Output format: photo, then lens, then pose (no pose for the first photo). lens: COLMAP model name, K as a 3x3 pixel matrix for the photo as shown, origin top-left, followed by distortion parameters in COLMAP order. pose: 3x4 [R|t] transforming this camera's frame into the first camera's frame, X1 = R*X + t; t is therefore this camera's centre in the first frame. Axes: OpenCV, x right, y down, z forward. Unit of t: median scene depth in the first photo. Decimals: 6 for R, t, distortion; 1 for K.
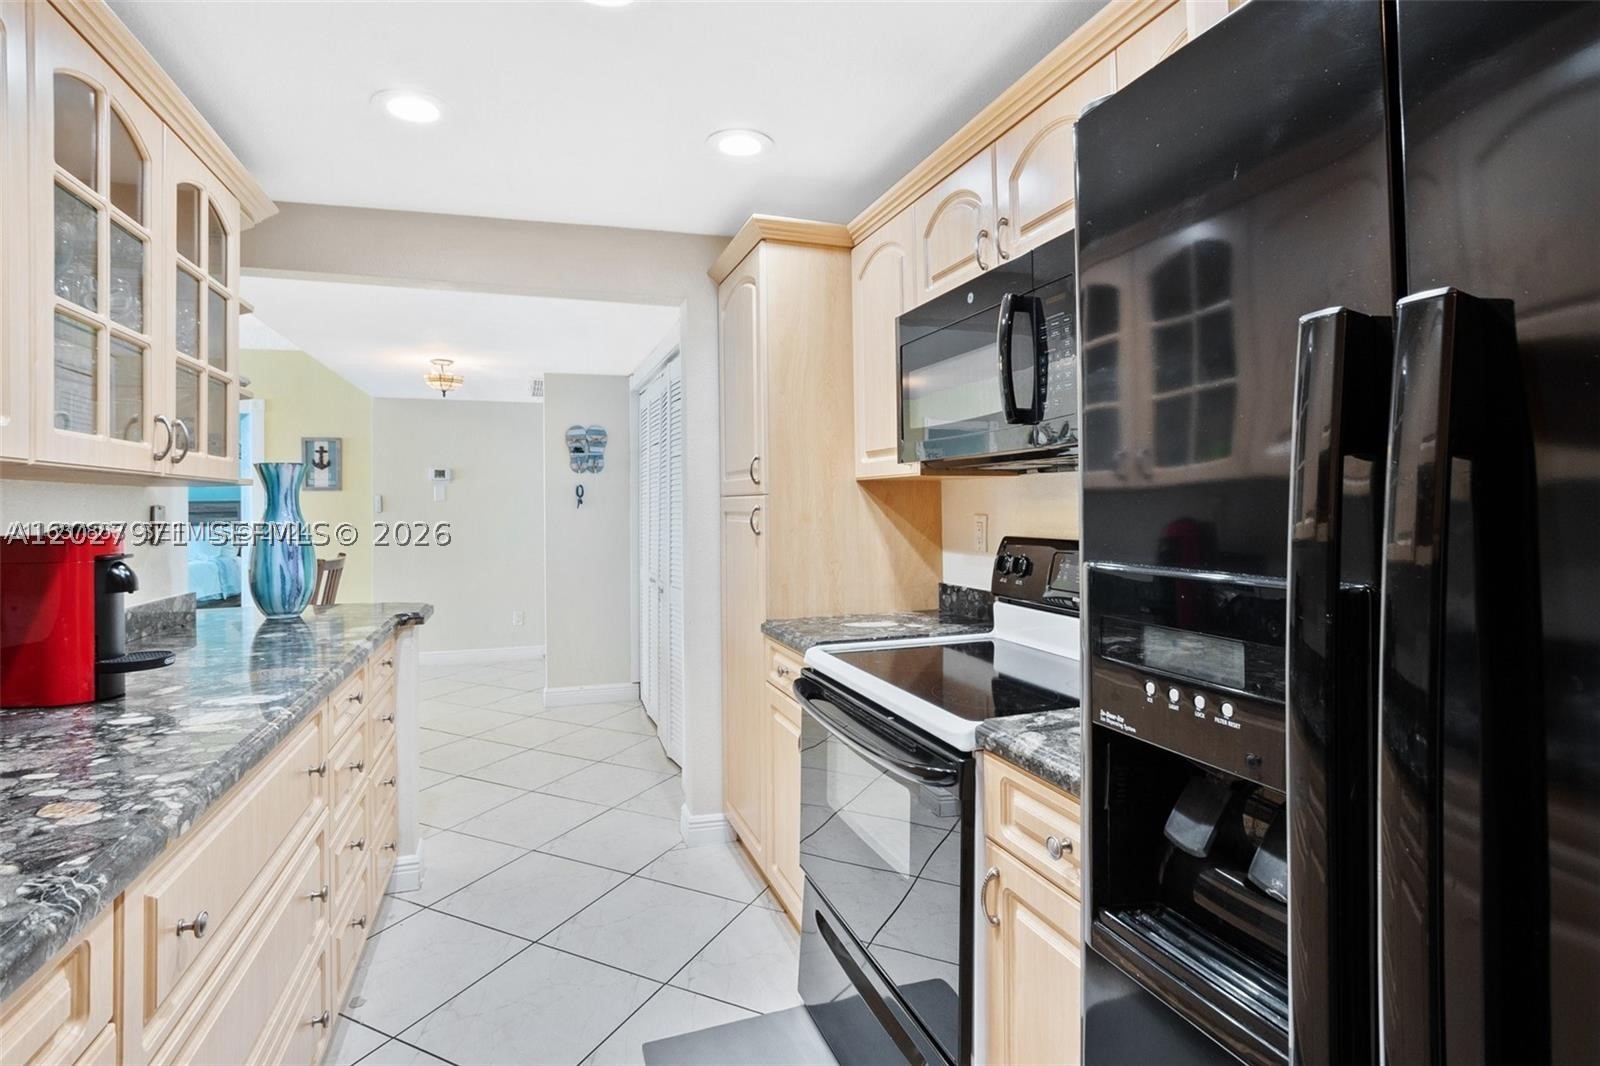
lens RADIAL K [[773.8, 0, 797.3], [0, 773.8, 479.3], [0, 0, 1]] dist [-0.015715, 0.000169]
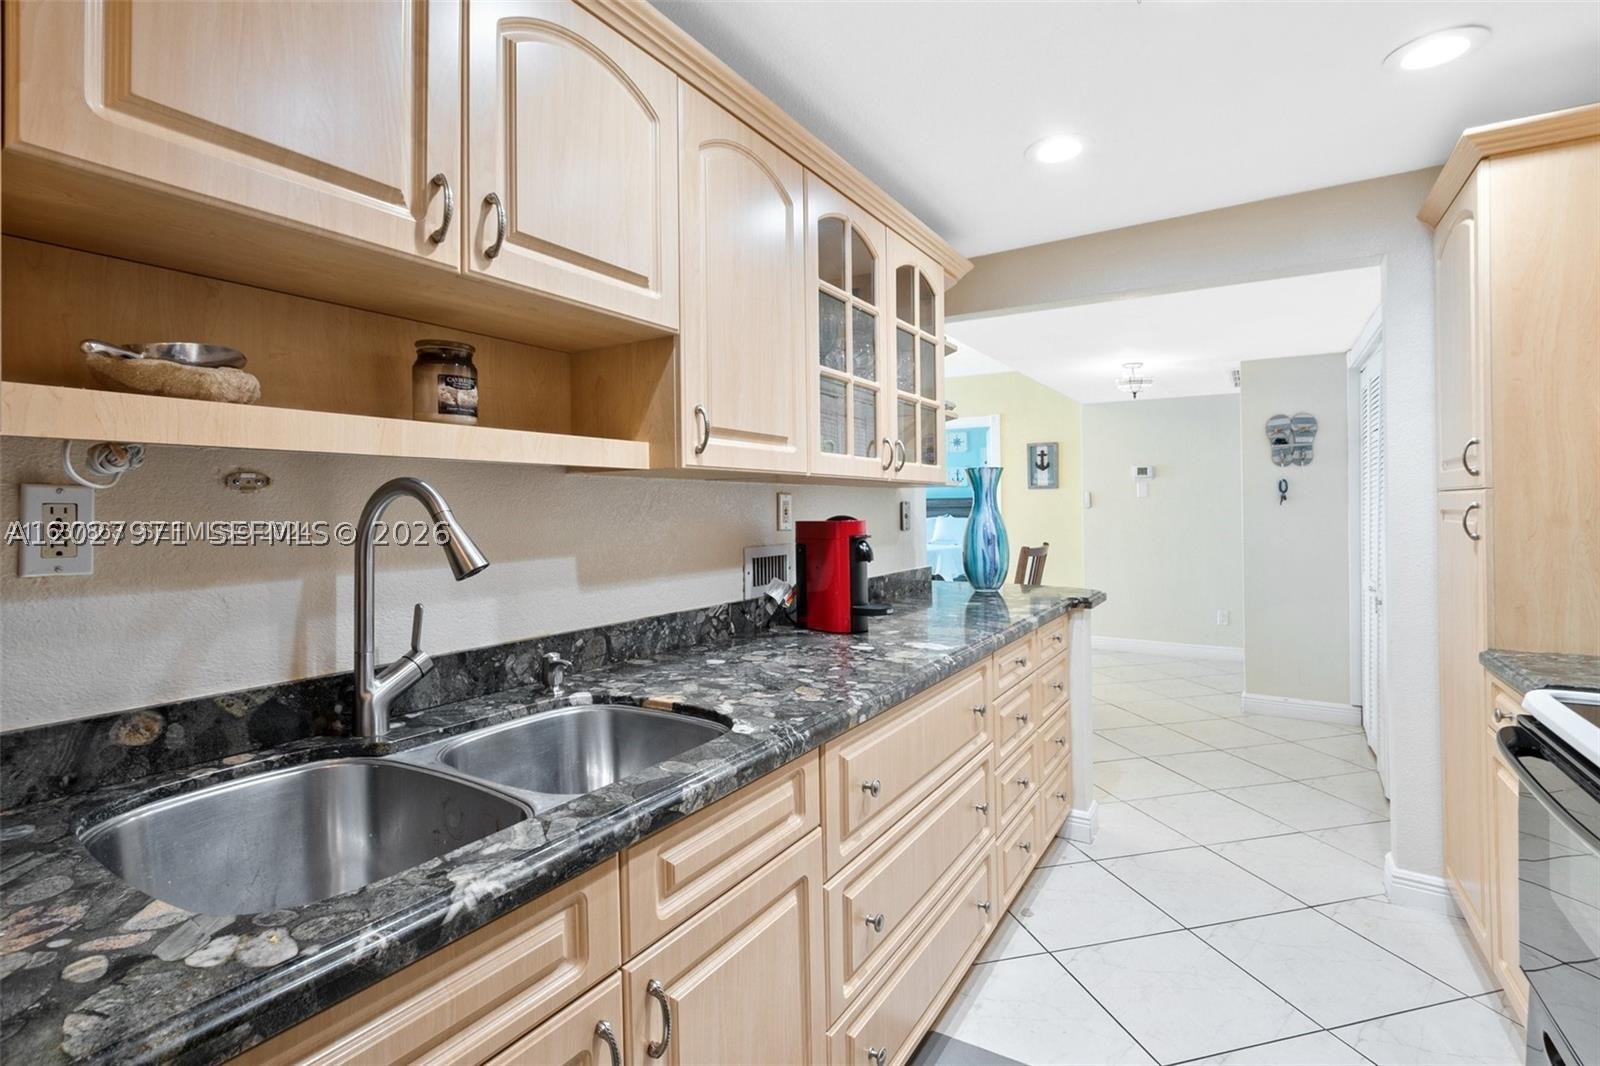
lens RADIAL K [[757.0, 0, 806.9], [0, 757.0, 500.9], [0, 0, 1]] dist [-0.025427, -0.000880]
pose [[0.637275, 0.000344, -0.770636, 0.107414], [0.025217, 0.999455, 0.021299, -0.000927], [0.770224, -0.033007, 0.636919, -0.002888]]
